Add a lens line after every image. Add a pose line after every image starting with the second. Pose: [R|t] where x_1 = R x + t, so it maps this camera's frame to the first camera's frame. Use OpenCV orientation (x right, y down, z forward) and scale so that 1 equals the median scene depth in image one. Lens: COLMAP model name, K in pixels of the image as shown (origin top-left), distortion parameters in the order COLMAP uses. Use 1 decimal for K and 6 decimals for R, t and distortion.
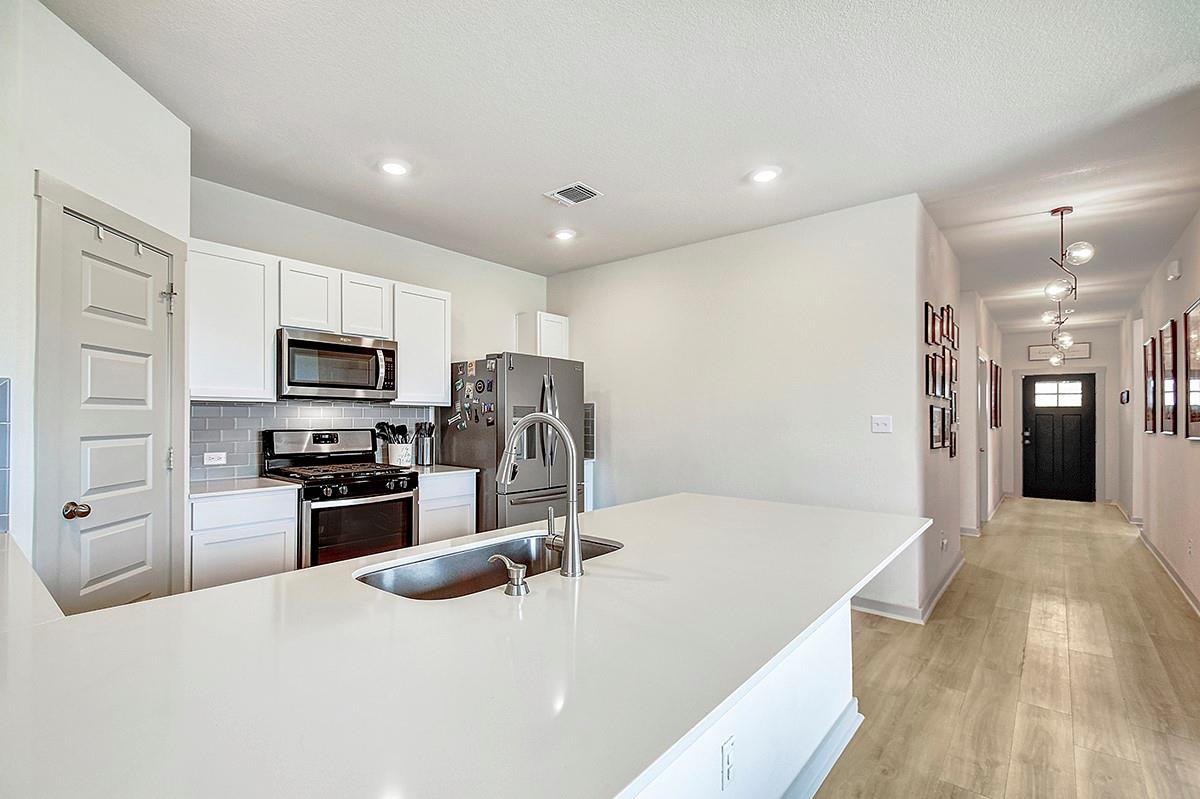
lens RADIAL K [[549.4, 0, 604.8], [0, 549.4, 411.2], [0, 0, 1]] dist [0.010307, -0.006172]
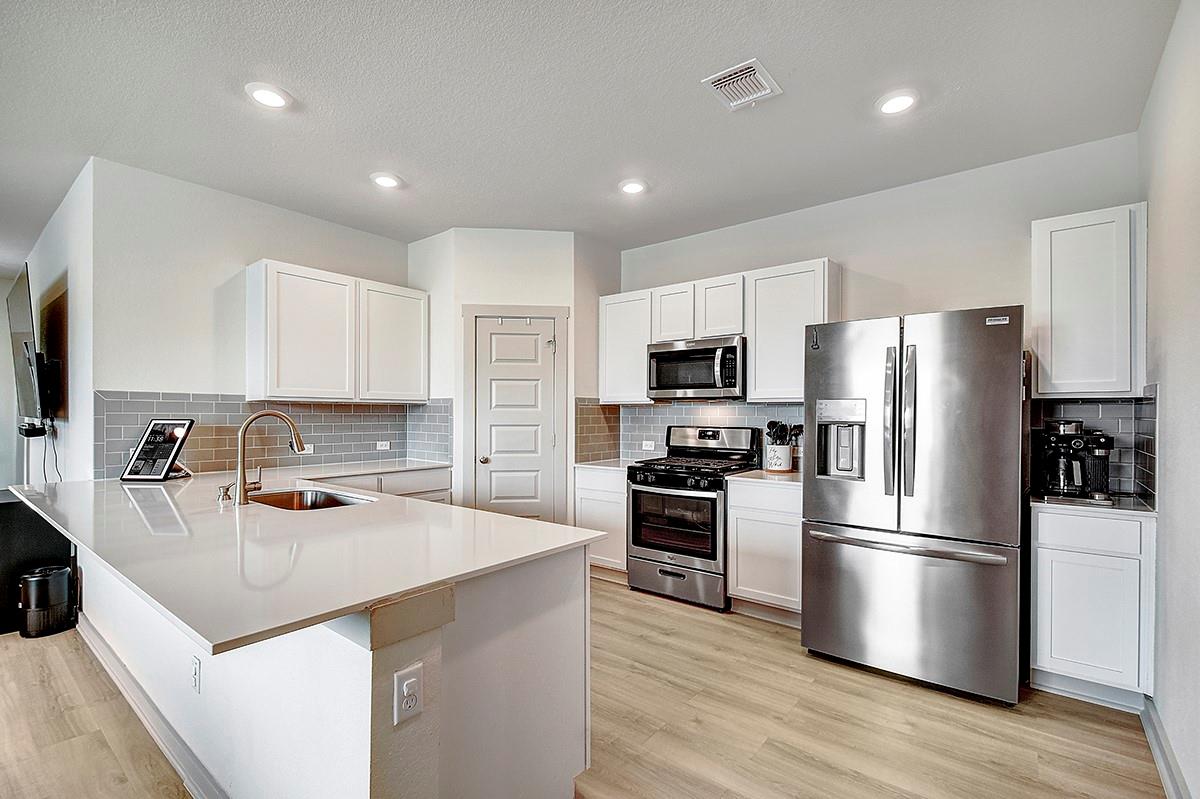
lens RADIAL K [[549.4, 0, 578.0], [0, 549.4, 412.3], [0, 0, 1]] dist [0.010307, -0.006172]
pose [[-0.033184, -0.009101, -0.999408, 0.618495], [0.007615, 0.999927, -0.009359, 0.013225], [0.999420, -0.007921, -0.033112, 0.800479]]
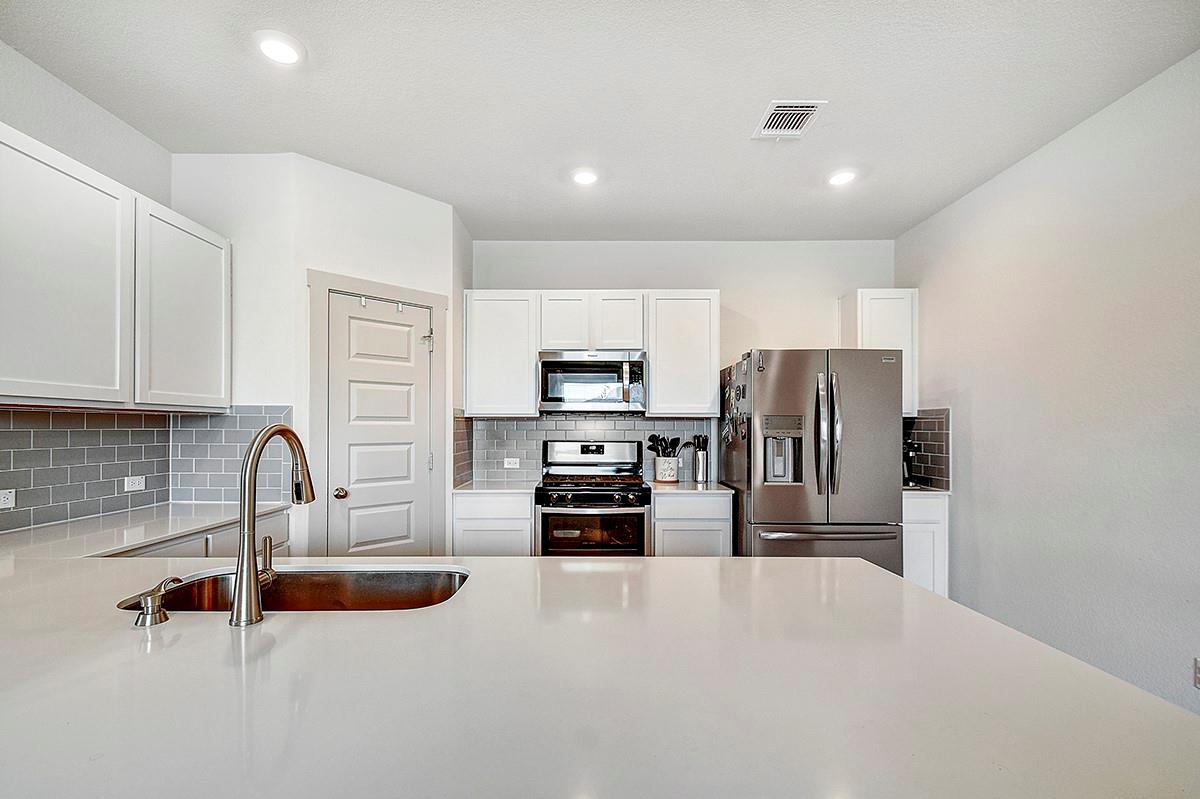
lens RADIAL K [[549.4, 0, 593.7], [0, 549.4, 426.0], [0, 0, 1]] dist [0.010307, -0.006172]
pose [[0.622225, -0.007996, -0.782798, 0.346192], [0.010928, 0.999939, -0.001528, 0.005512], [0.782763, -0.007604, 0.622274, 0.344827]]
